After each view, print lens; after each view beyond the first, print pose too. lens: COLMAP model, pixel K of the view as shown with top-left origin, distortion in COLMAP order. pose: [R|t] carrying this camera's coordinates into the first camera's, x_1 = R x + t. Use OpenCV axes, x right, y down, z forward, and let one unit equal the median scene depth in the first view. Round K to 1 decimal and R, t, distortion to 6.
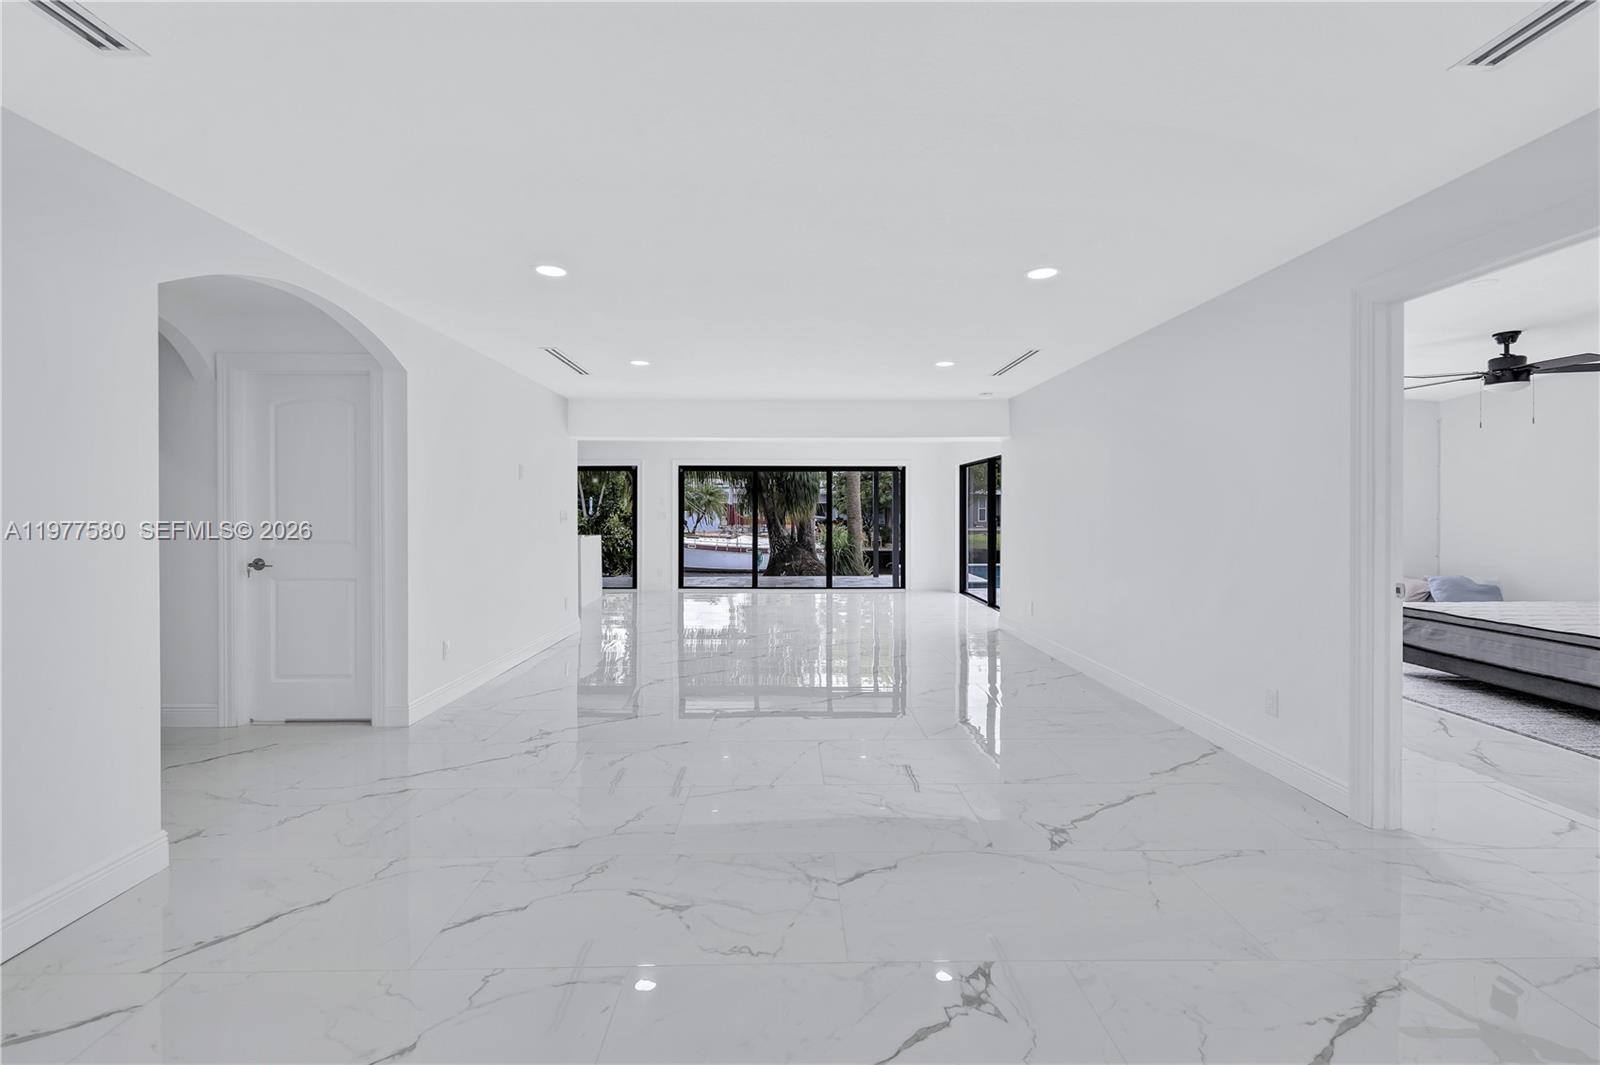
lens RADIAL K [[678.2, 0, 794.1], [0, 678.2, 514.5], [0, 0, 1]] dist [0.001834, 0.000066]
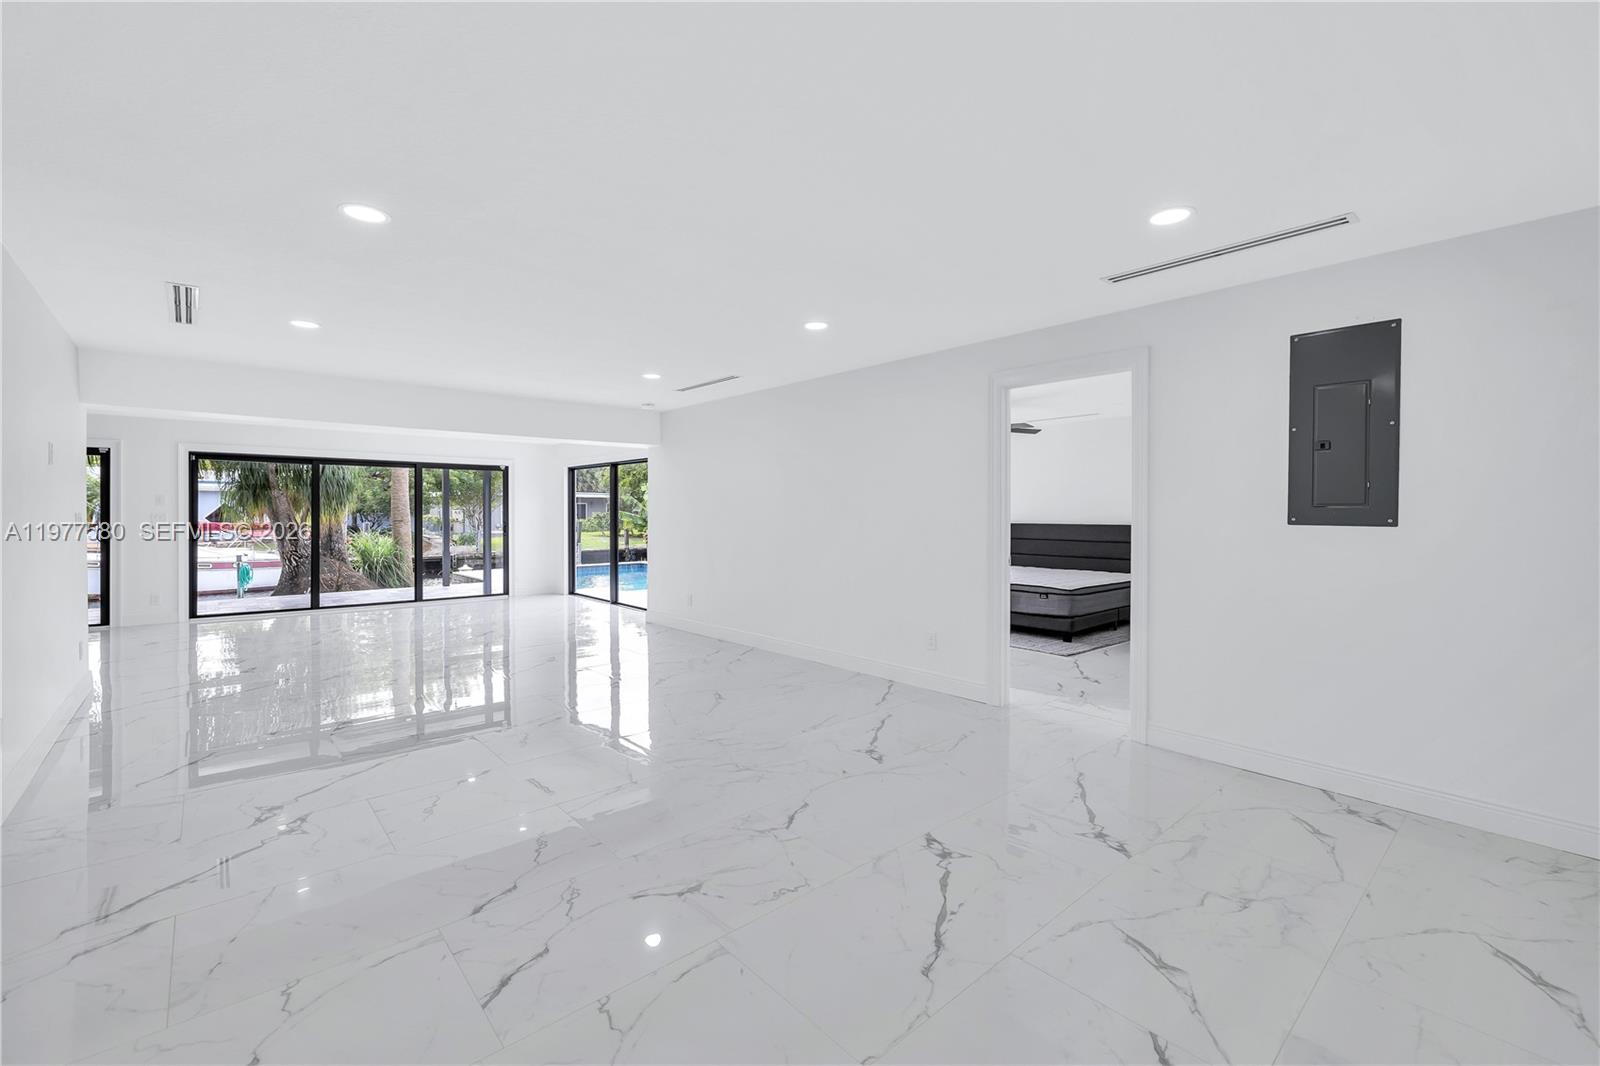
lens RADIAL K [[678.2, 0, 794.1], [0, 678.2, 515.0], [0, 0, 1]] dist [0.001834, 0.000066]
pose [[0.763280, -0.003431, 0.646058, -0.149474], [0.004226, 0.999991, 0.000318, -0.000905], [-0.646053, 0.002488, 0.763288, 0.017850]]
